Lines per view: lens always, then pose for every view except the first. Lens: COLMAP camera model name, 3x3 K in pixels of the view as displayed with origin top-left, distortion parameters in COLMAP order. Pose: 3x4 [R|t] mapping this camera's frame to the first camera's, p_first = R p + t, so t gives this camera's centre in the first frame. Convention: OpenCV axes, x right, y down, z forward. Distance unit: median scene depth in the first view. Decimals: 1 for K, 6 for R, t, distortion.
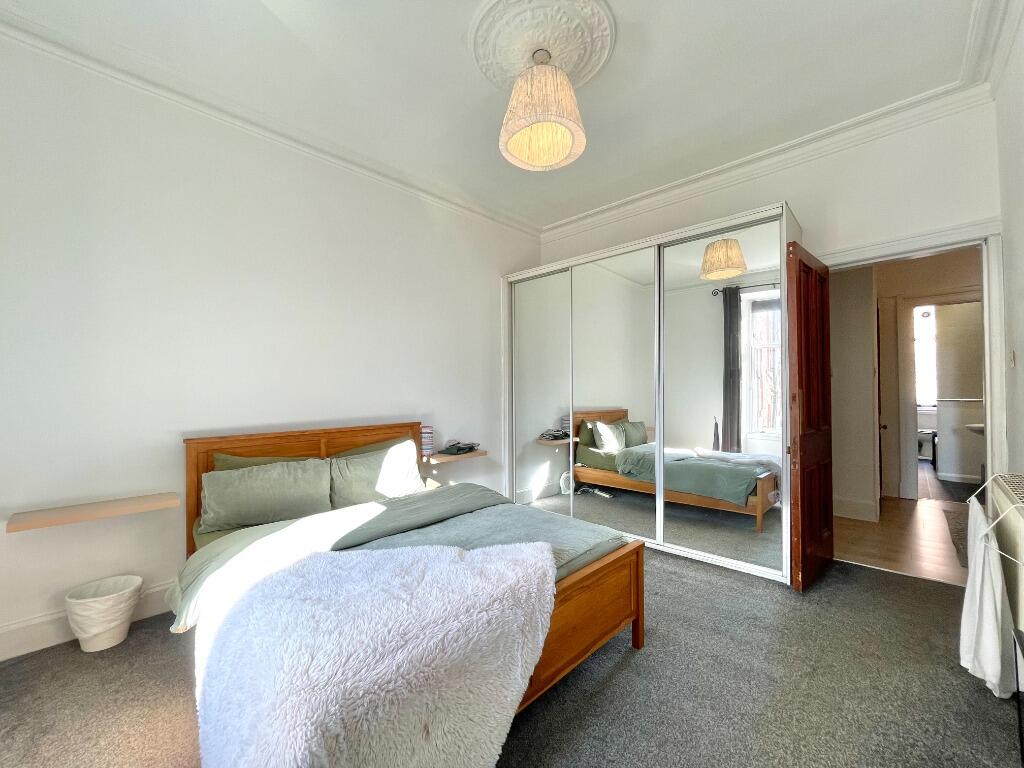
lens RADIAL K [[419.3, 0, 512.0], [0, 419.3, 384.0], [0, 0, 1]] dist [-0.000567, -0.000440]
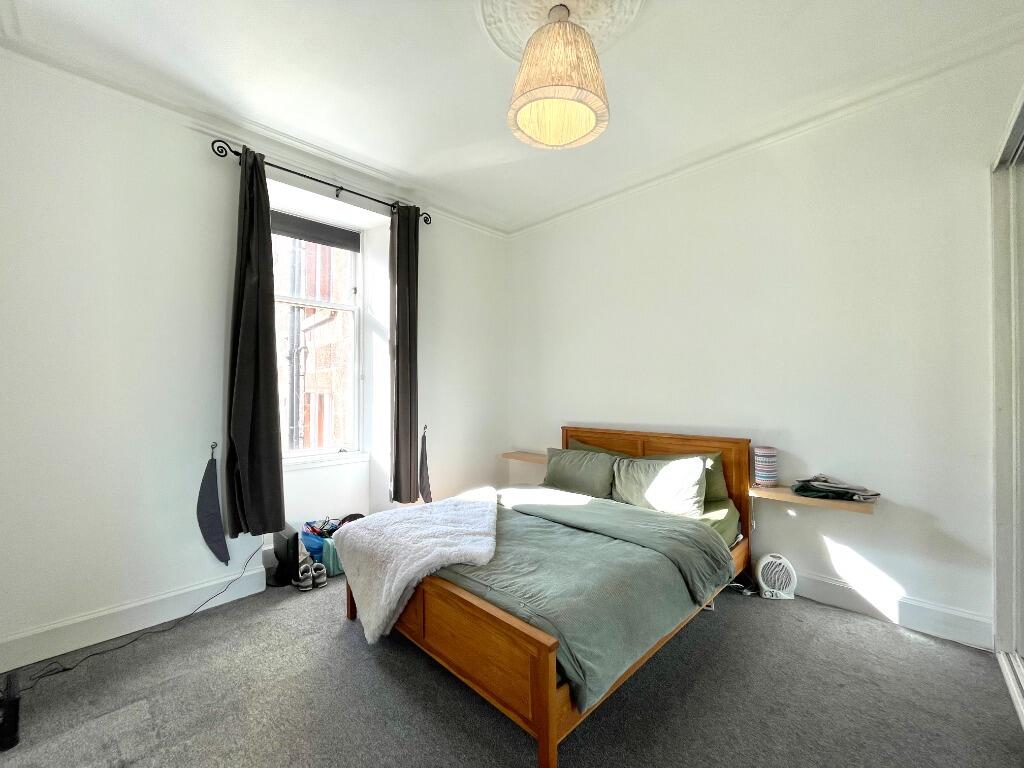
lens RADIAL K [[419.3, 0, 512.0], [0, 419.3, 384.0], [0, 0, 1]] dist [-0.000567, -0.000440]
pose [[-0.020859, -0.005321, -0.999768, 0.828204], [0.022839, 0.999722, -0.005797, -0.028023], [0.999522, -0.022954, -0.020731, 0.817821]]
